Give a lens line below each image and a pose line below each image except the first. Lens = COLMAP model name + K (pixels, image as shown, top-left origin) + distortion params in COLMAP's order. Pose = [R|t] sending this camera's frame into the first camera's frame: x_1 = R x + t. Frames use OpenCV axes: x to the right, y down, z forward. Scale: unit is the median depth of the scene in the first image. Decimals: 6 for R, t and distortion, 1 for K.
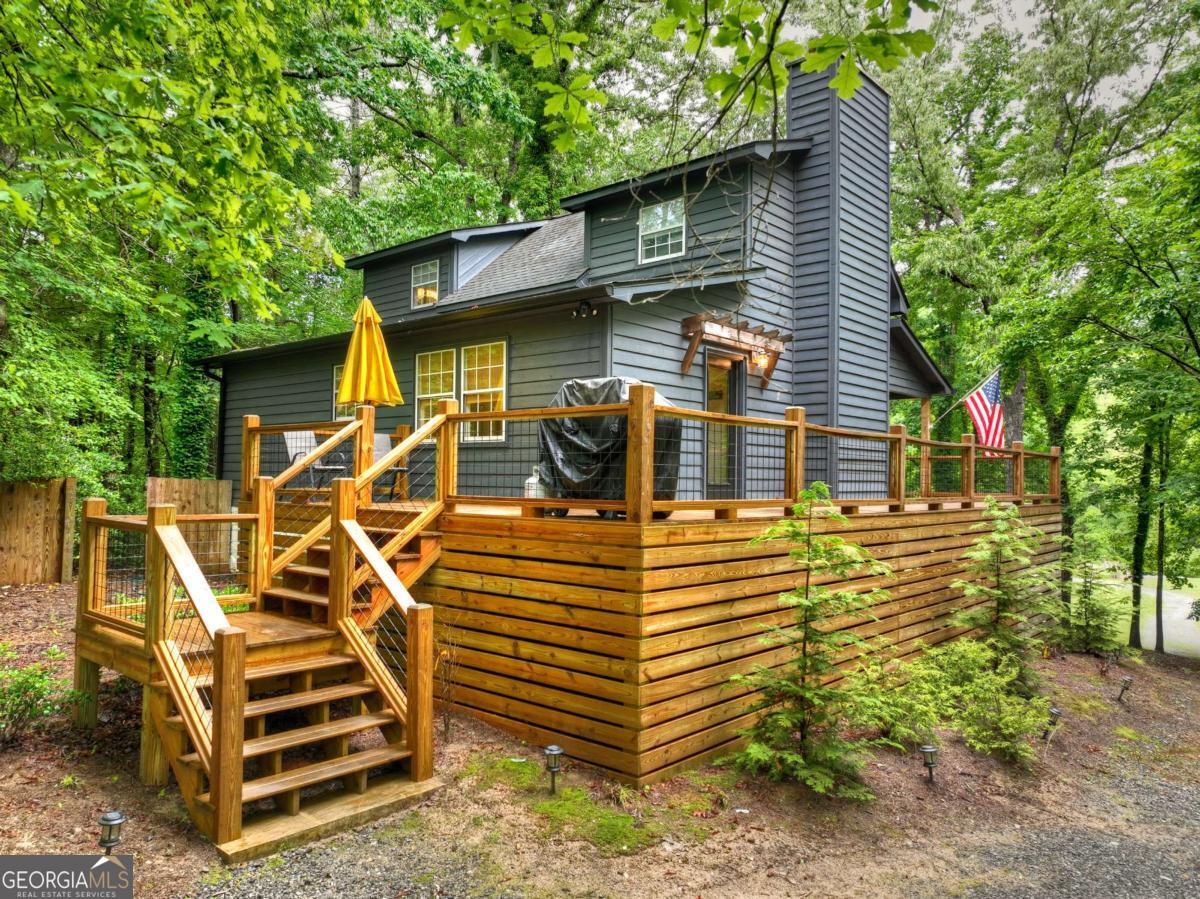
lens RADIAL K [[850.9, 0, 599.6], [0, 850.9, 448.5], [0, 0, 1]] dist [-0.002952, 0.006084]
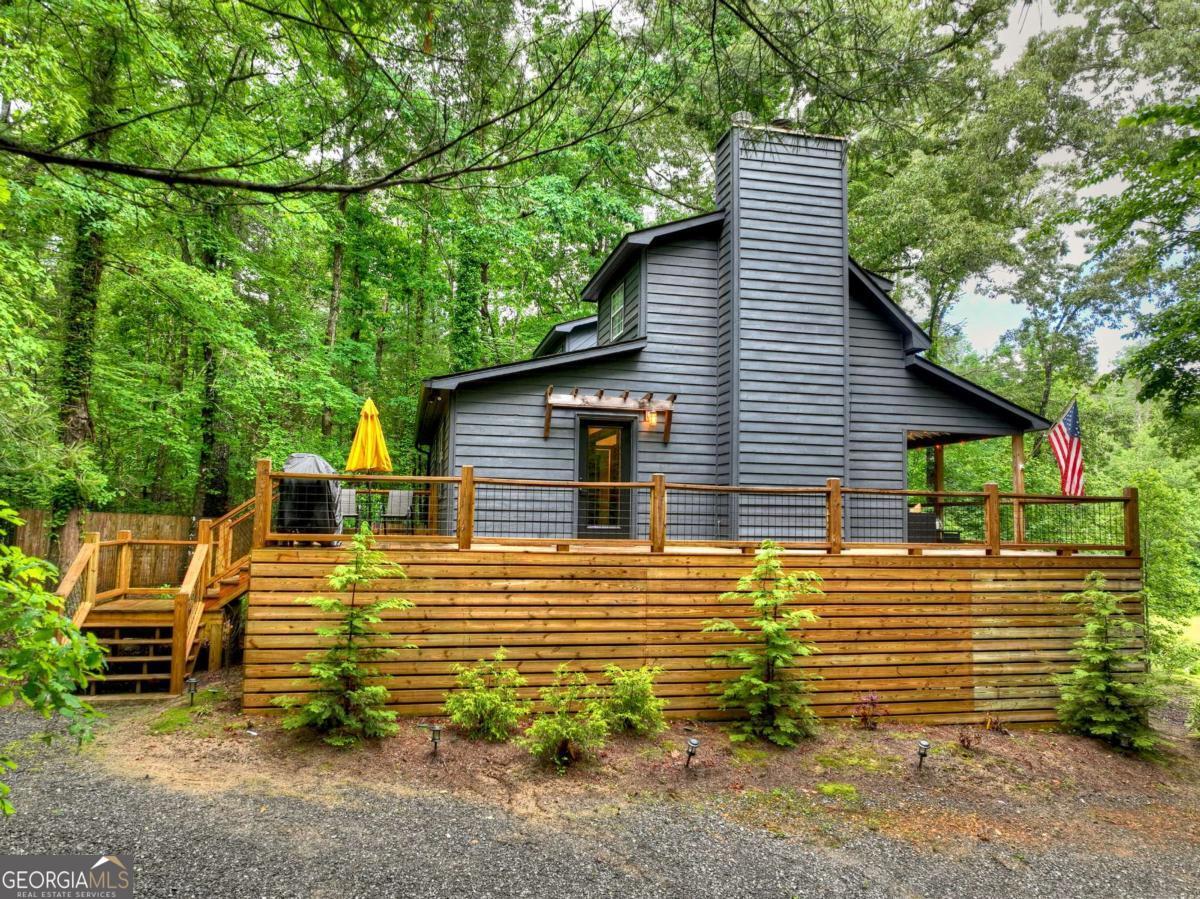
lens RADIAL K [[850.9, 0, 599.7], [0, 850.9, 451.3], [0, 0, 1]] dist [-0.002952, 0.006084]
pose [[0.810513, -0.049967, -0.583585, 0.968154], [0.016230, 0.997888, -0.062899, 0.012383], [0.585496, 0.041509, 0.809612, 0.055043]]
